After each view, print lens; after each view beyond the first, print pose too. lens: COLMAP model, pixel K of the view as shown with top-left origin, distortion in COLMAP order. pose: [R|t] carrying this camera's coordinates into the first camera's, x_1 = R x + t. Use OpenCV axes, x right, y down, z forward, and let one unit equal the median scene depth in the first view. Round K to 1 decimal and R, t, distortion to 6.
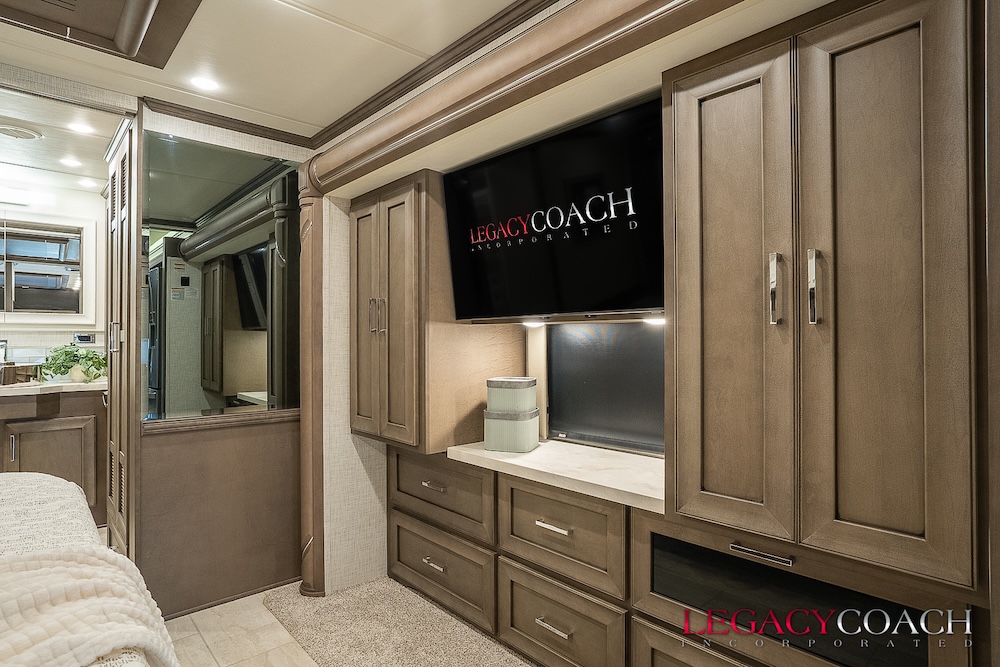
lens RADIAL K [[539.4, 0, 498.0], [0, 539.4, 339.4], [0, 0, 1]] dist [-0.000230, 0.000915]
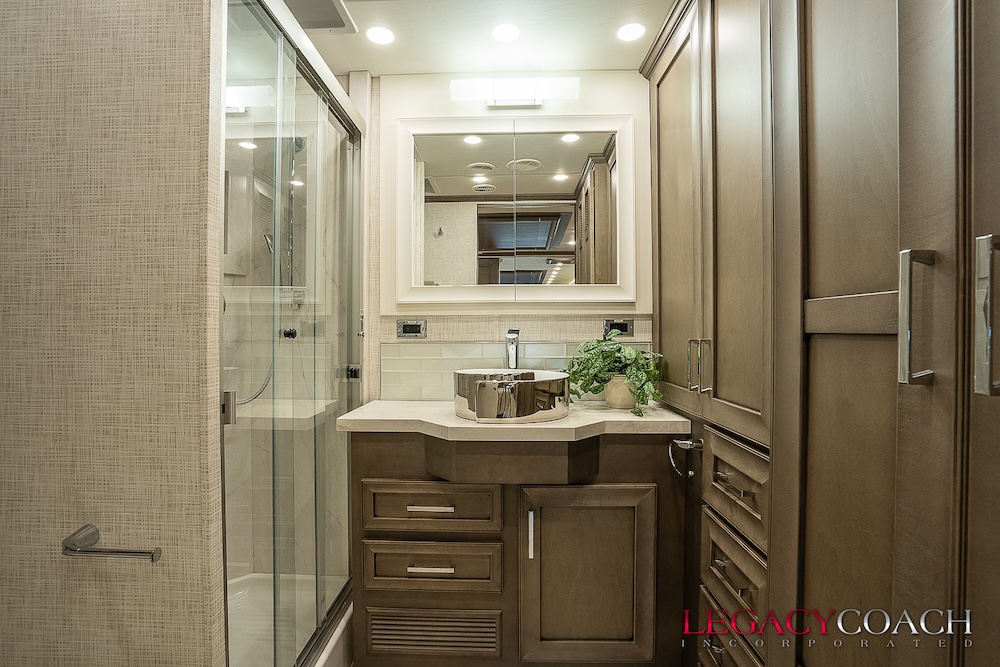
lens RADIAL K [[472.6, 0, 488.2], [0, 472.6, 334.1], [0, 0, 1]] dist [-0.041183, 0.001286]
pose [[0.716748, 0.004885, -0.697315, -0.592322], [0.003790, 0.999933, 0.010900, -0.000497], [0.697322, -0.010455, 0.716682, 0.624452]]
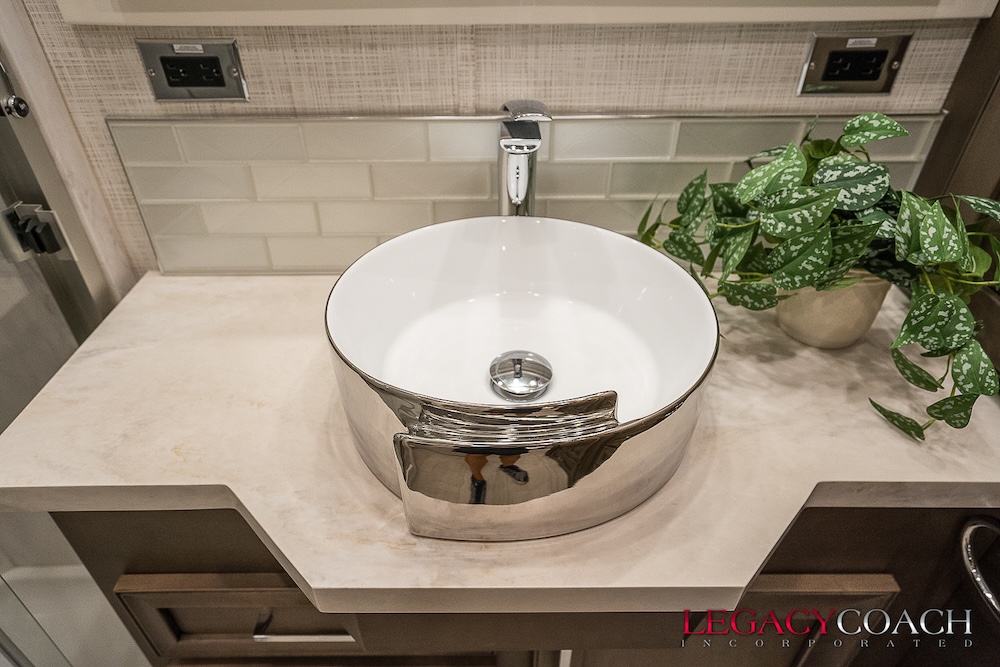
lens RADIAL K [[624.8, 0, 501.2], [0, 624.8, 333.9], [0, 0, 1]] dist [0.006556, 0.001657]
pose [[0.750844, 0.379029, -0.540898, -0.811438], [0.004336, 0.816101, 0.577893, -0.057634], [0.660466, -0.436252, 0.611121, 0.865275]]
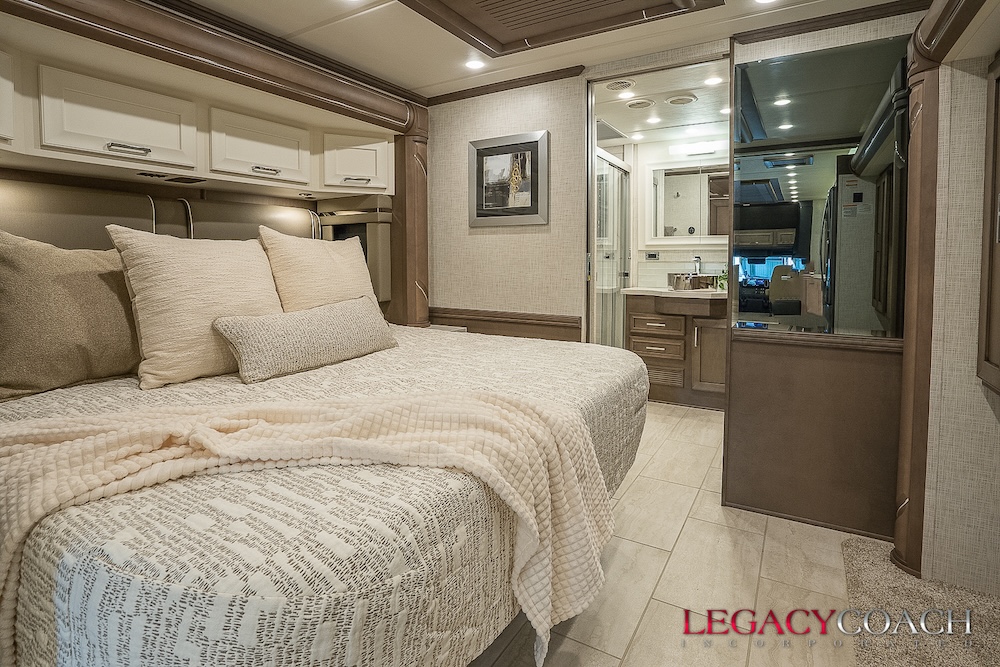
lens RADIAL K [[494.1, 0, 500.0], [0, 494.1, 280.9], [0, 0, 1]] dist [-0.022334, 0.000497]
pose [[0.296880, 0.044864, -0.953860, 0.121367], [-0.000989, 0.998910, 0.046675, 0.004800], [0.954914, -0.012914, 0.296601, 0.162293]]
